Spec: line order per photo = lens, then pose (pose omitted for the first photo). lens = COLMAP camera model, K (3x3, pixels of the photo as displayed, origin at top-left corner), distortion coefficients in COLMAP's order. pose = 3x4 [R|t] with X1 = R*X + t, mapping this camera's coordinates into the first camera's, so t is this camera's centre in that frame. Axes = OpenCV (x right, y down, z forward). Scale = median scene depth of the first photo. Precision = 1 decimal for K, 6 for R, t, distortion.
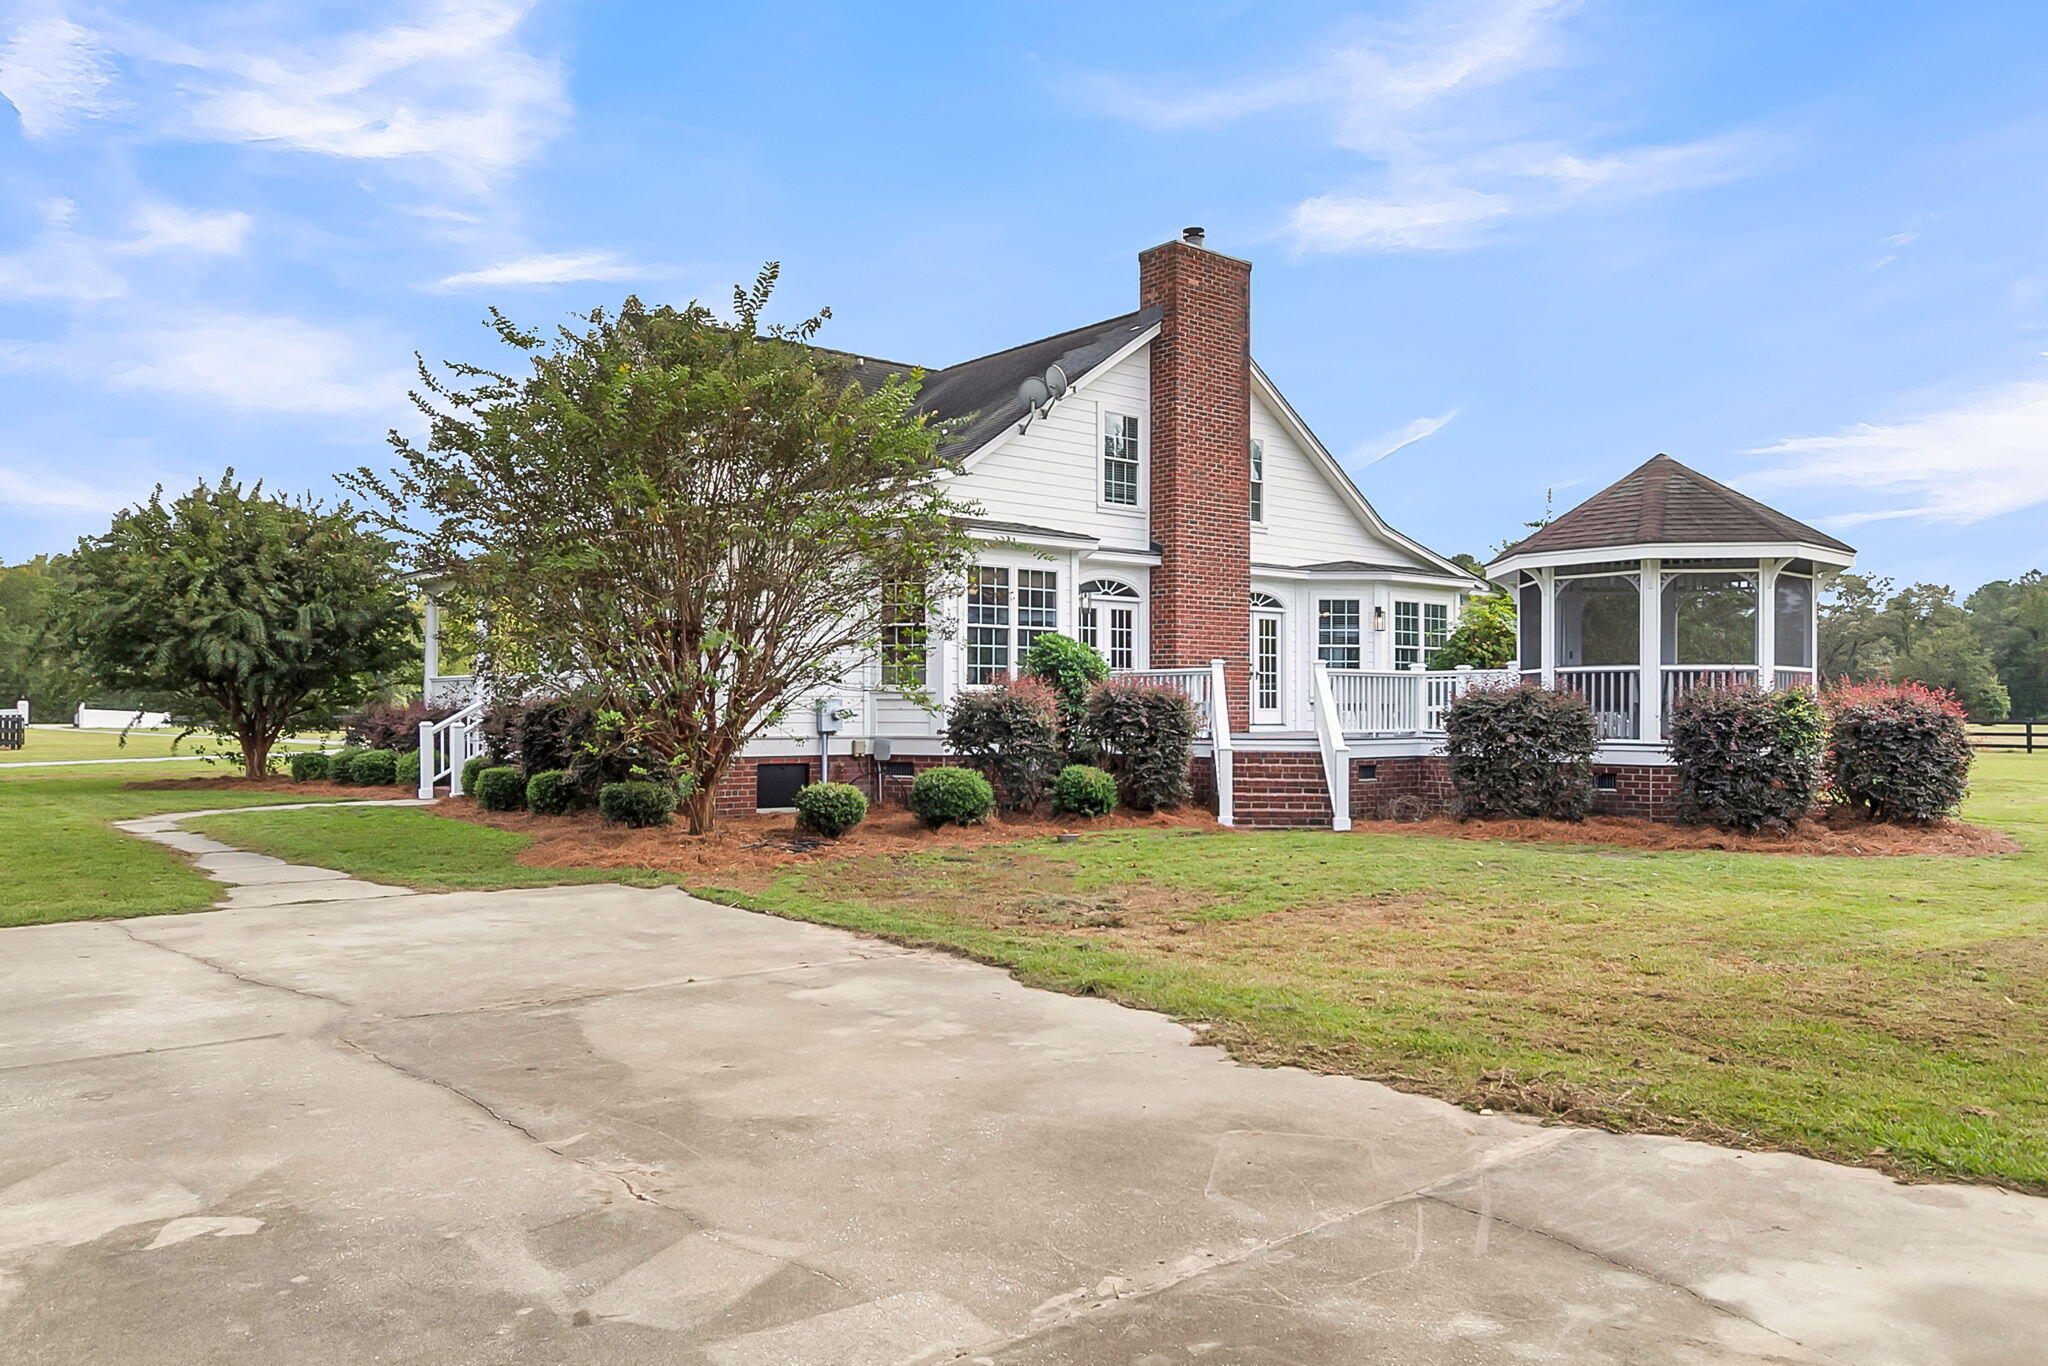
lens RADIAL K [[1715.4, 0, 1024.0], [0, 1715.4, 683.0], [0, 0, 1]] dist [-0.006864, -0.000939]
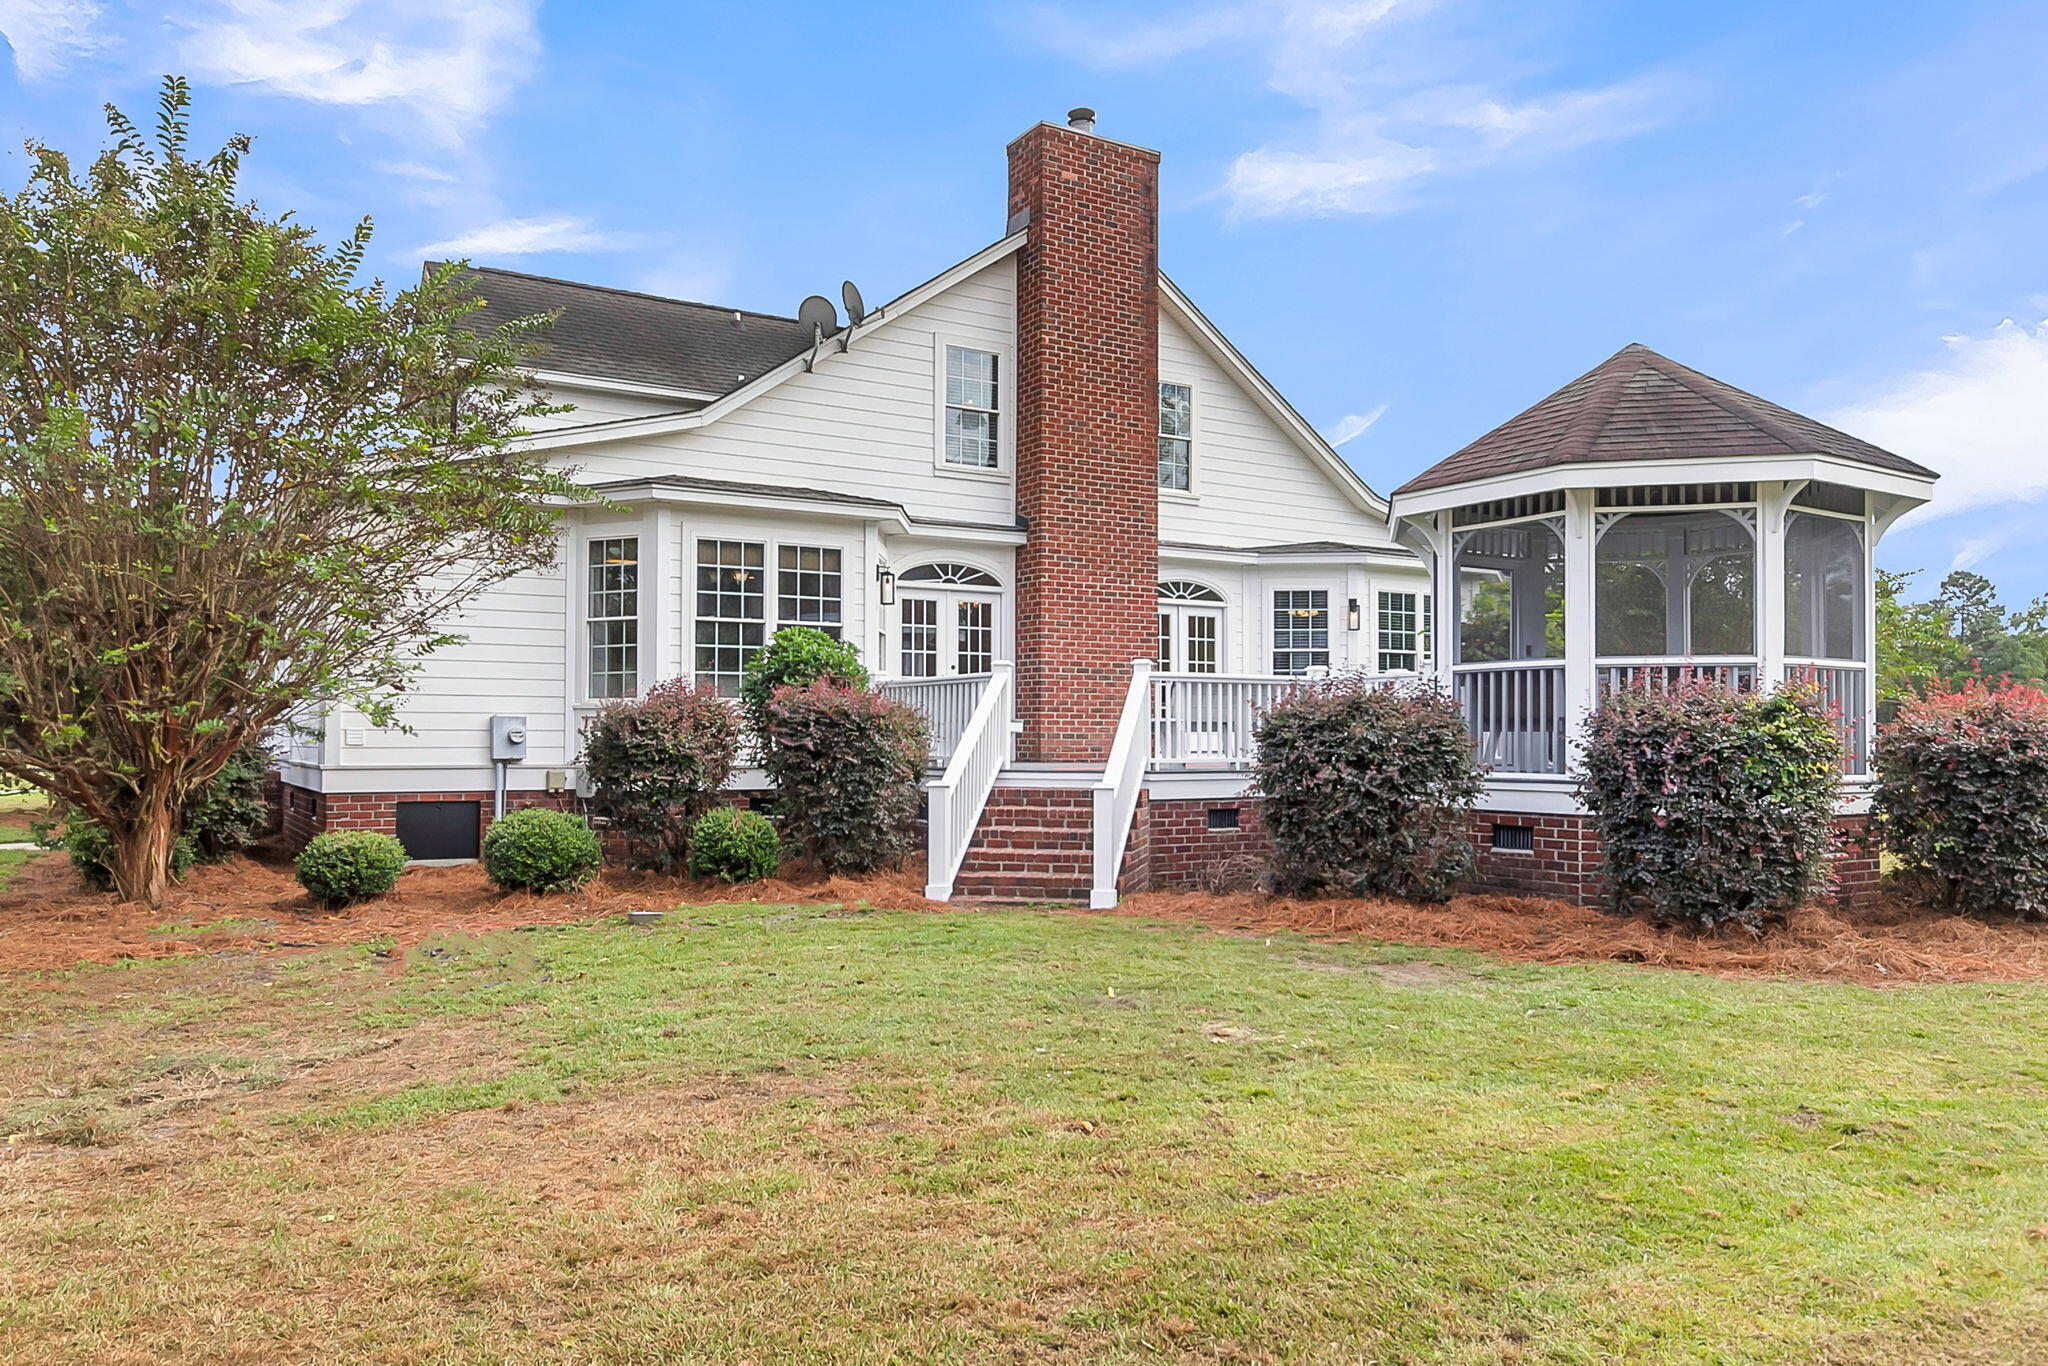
lens RADIAL K [[1635.8, 0, 1024.0], [0, 1635.8, 683.0], [0, 0, 1]] dist [-0.001489, -0.003649]
pose [[0.985319, -0.005614, -0.170634, 0.255826], [0.002130, 0.999786, -0.020593, 0.010736], [0.170713, 0.019927, 0.985119, 0.351853]]
